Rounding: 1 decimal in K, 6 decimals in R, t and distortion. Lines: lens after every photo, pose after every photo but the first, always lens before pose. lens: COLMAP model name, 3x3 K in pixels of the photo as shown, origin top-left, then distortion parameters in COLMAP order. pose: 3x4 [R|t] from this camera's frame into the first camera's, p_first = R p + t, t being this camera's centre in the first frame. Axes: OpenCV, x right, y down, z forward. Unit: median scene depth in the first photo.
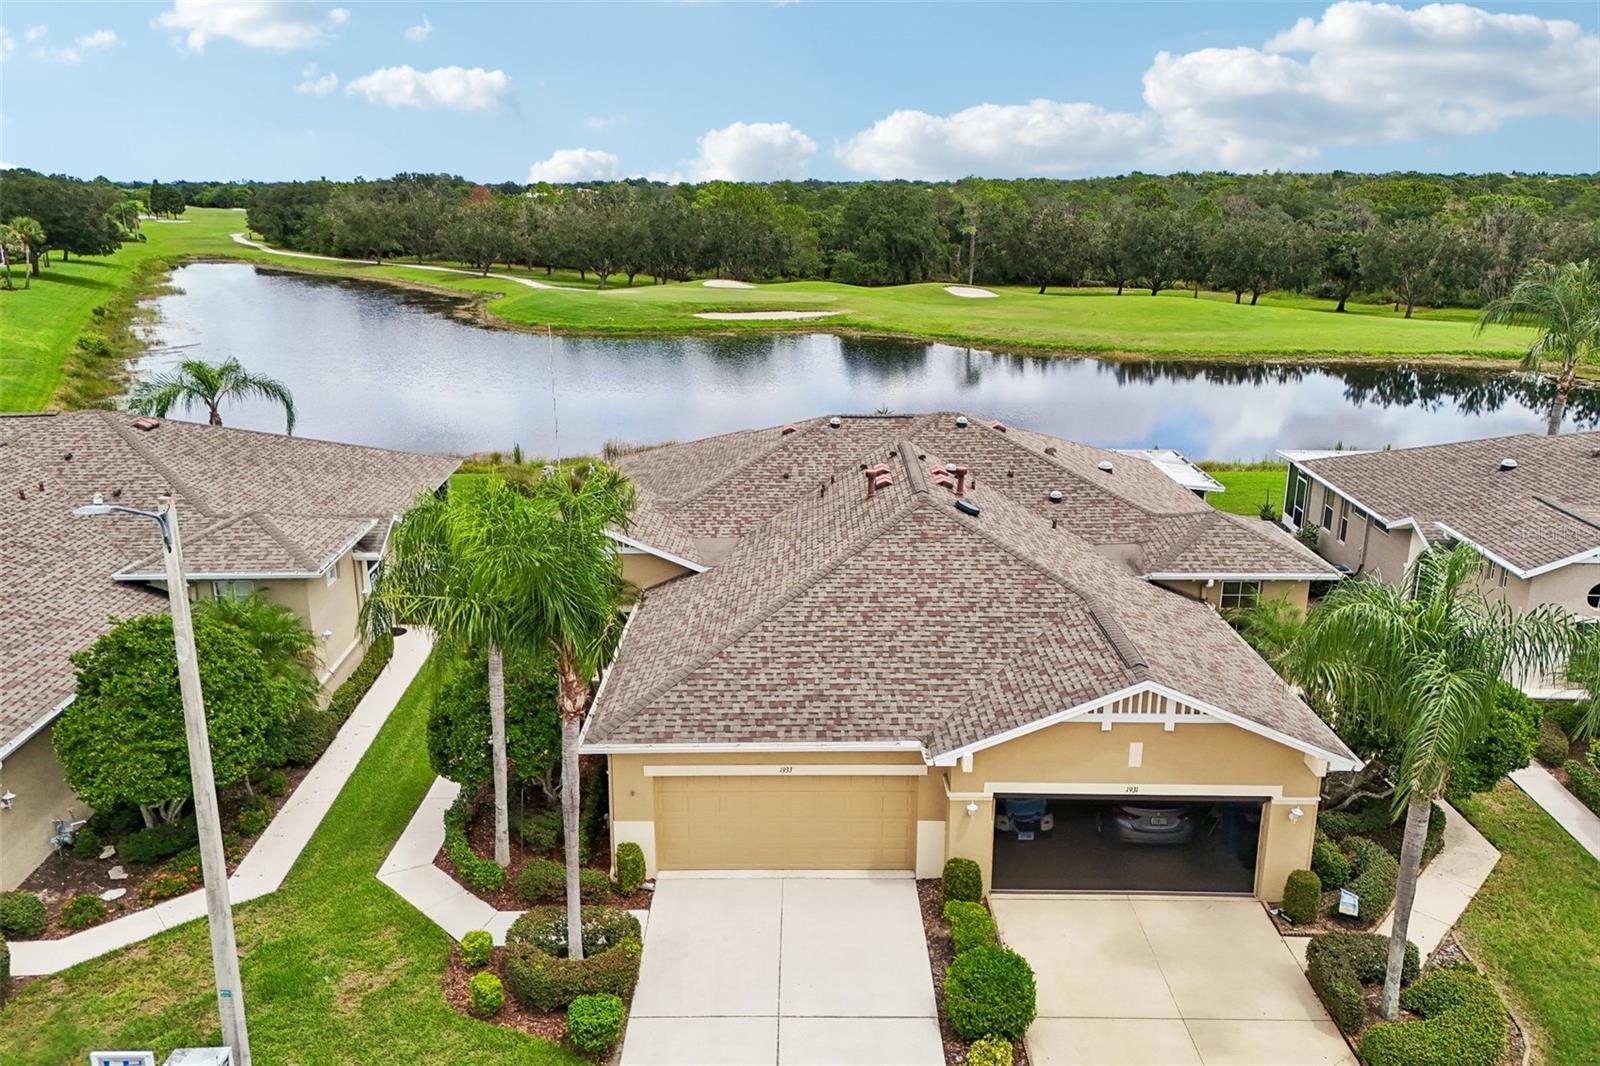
lens RADIAL K [[1222.1, 0, 763.2], [0, 1222.1, 537.3], [0, 0, 1]] dist [0.073229, -0.075087]
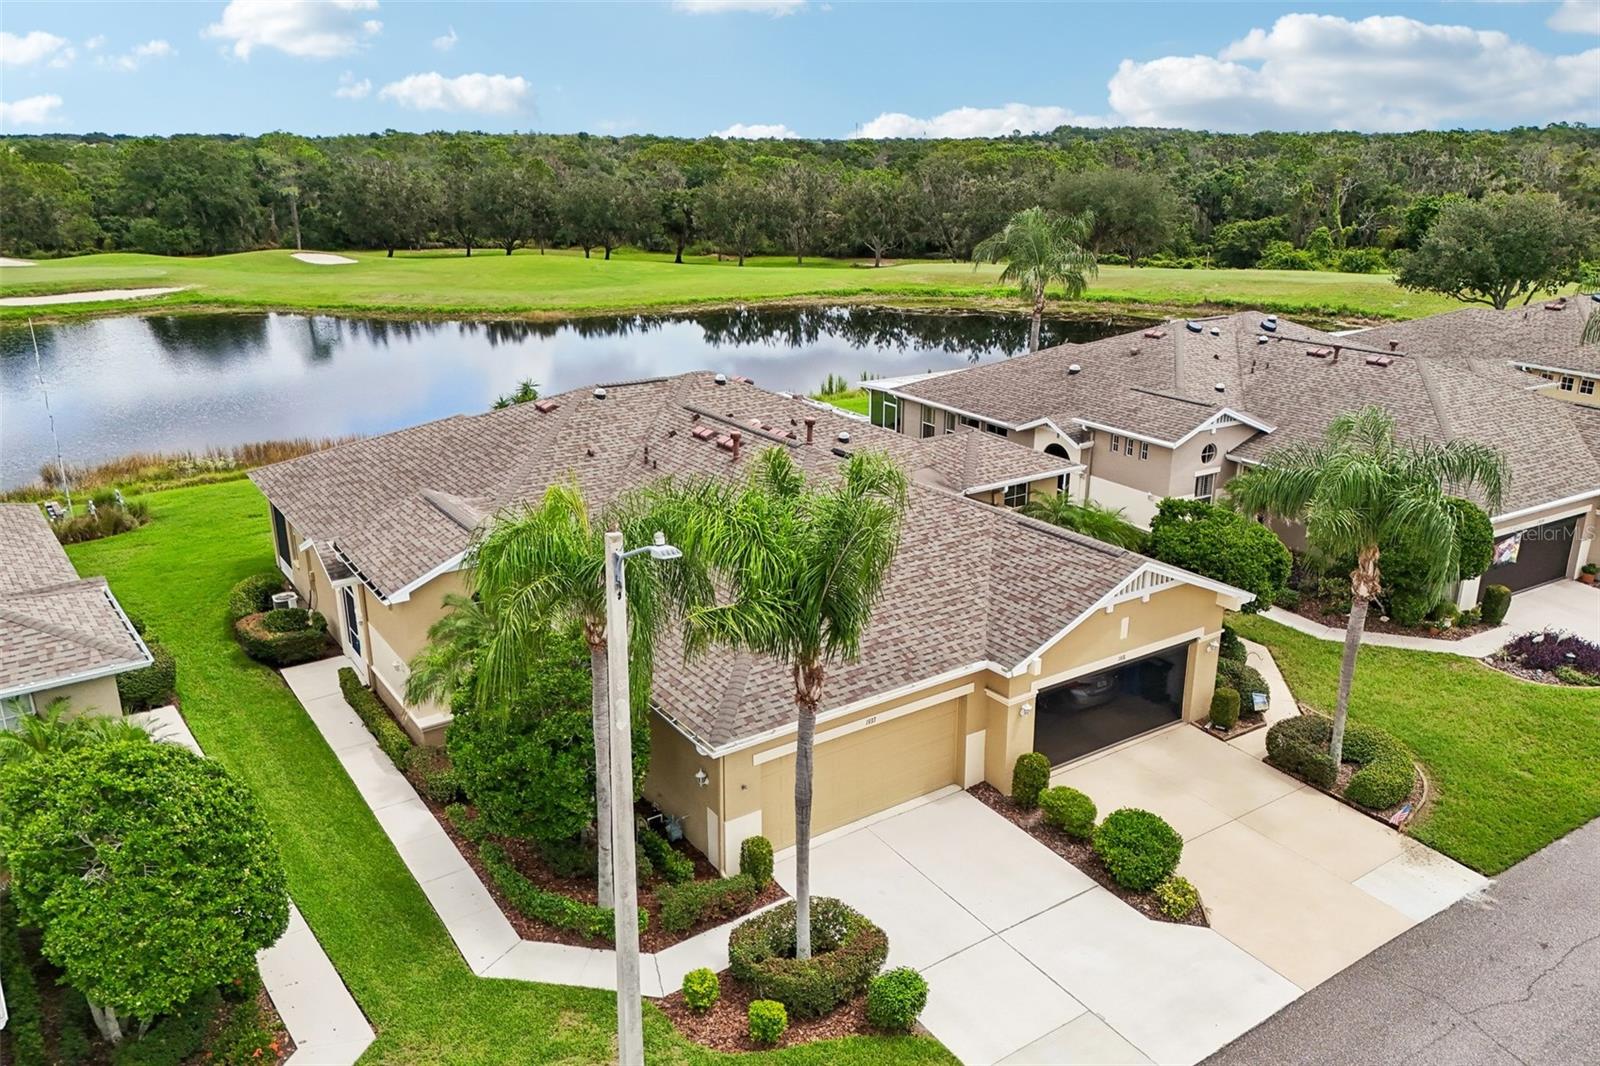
lens RADIAL K [[1248.9, 0, 800.0], [0, 1248.9, 533.0], [0, 0, 1]] dist [0.063709, -0.080777]
pose [[0.805045, -0.172352, 0.567624, -0.123676], [0.159714, 0.984504, 0.072414, -0.010335], [-0.571309, 0.032361, 0.820097, 0.035961]]
